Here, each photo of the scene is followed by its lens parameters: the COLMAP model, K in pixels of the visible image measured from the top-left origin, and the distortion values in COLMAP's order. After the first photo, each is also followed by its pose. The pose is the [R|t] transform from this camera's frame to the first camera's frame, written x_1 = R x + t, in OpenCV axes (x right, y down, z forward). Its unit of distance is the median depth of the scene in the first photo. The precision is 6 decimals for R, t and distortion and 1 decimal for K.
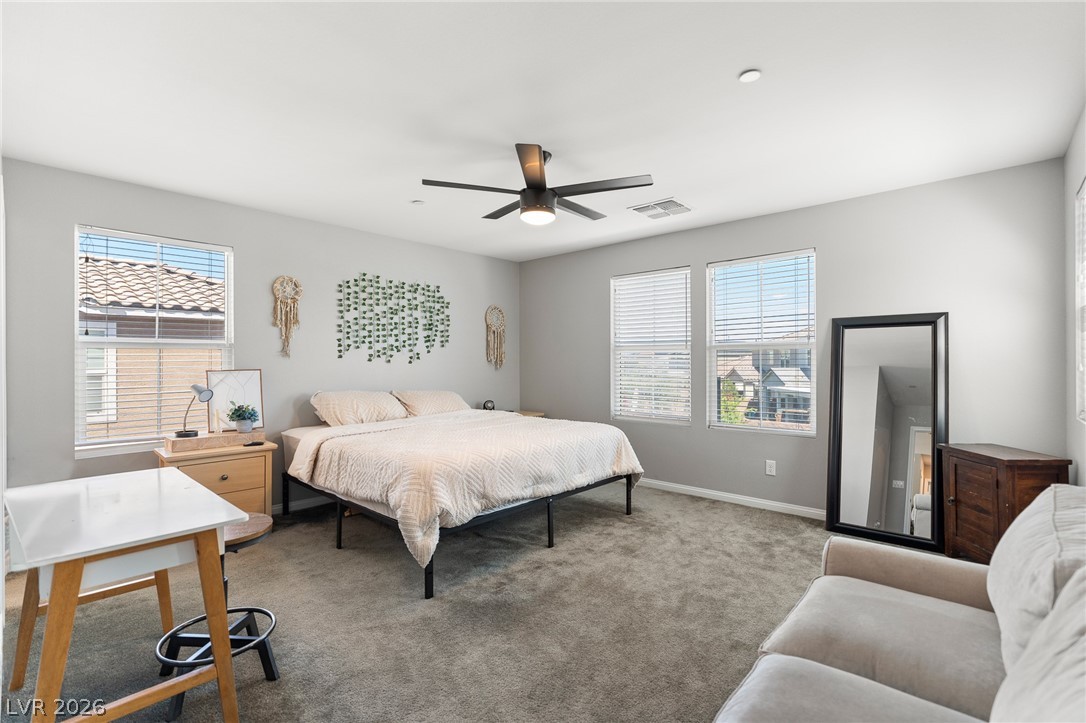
lens RADIAL K [[499.0, 0, 538.3], [0, 499.0, 360.5], [0, 0, 1]] dist [-0.006778, 0.002900]
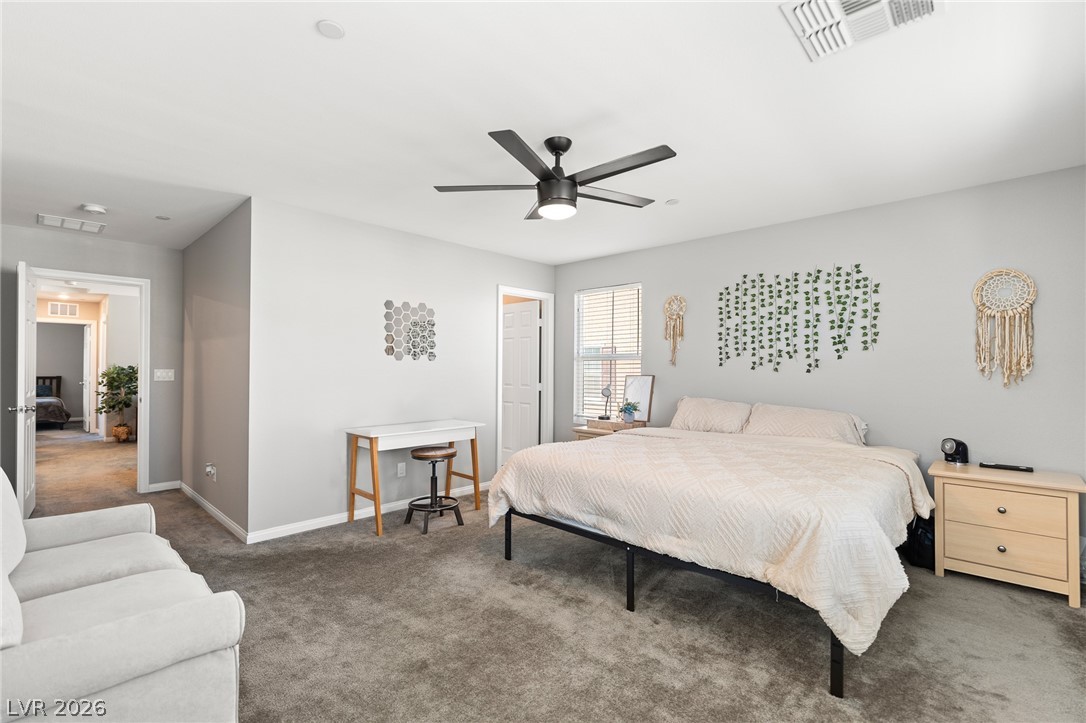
lens RADIAL K [[499.0, 0, 542.3], [0, 499.0, 359.7], [0, 0, 1]] dist [-0.006778, 0.002900]
pose [[-0.030526, -0.015728, -0.999410, 0.564934], [-0.003951, 0.999870, -0.015614, -0.000663], [0.999526, 0.003472, -0.030584, 0.621958]]
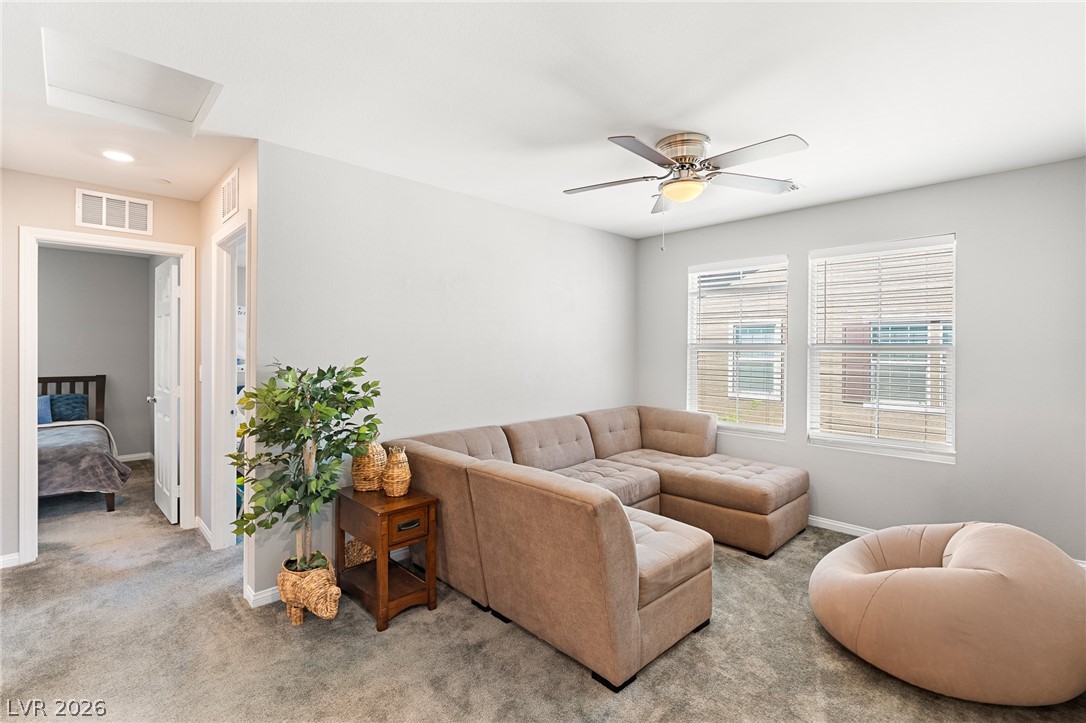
lens RADIAL K [[499.0, 0, 536.7], [0, 499.0, 350.1], [0, 0, 1]] dist [-0.006778, 0.002900]
pose [[-0.074226, -0.001009, -0.997241, 0.445490], [-0.009297, 0.999957, -0.000319, -0.002807], [0.997198, 0.009247, -0.074232, 0.496729]]
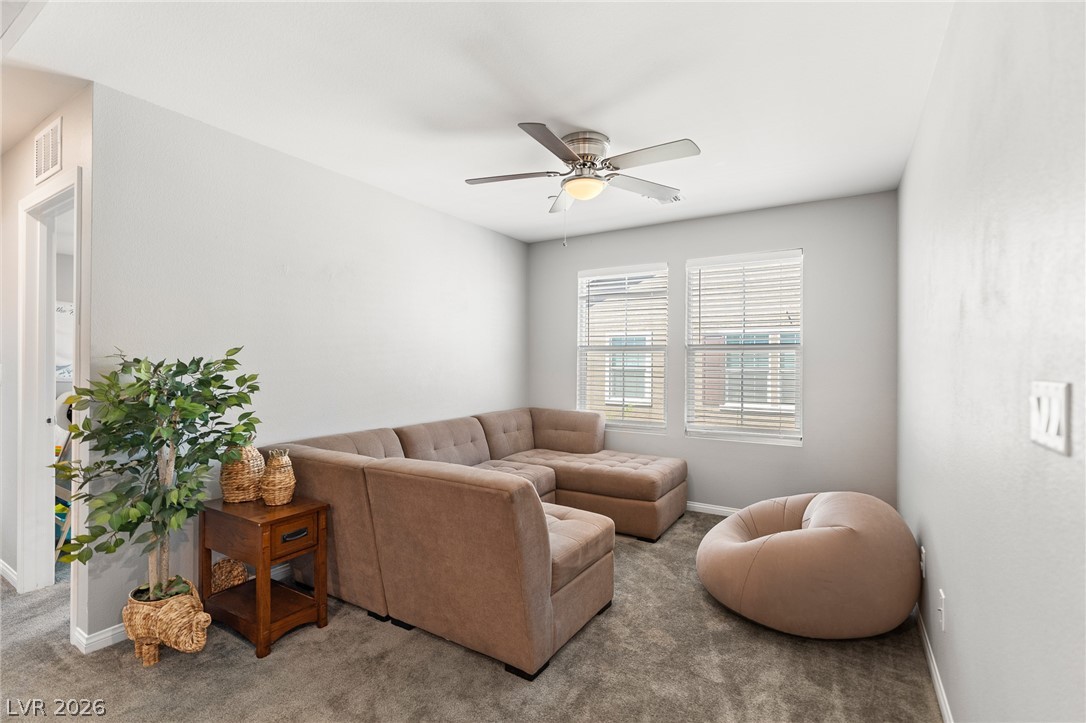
lens RADIAL K [[499.0, 0, 539.1], [0, 499.0, 363.6], [0, 0, 1]] dist [-0.006778, 0.002900]
pose [[0.174182, -0.003210, -0.984708, 0.444189], [-0.008453, 0.999953, -0.004755, -0.000277], [0.984677, 0.009151, 0.174147, 0.493763]]
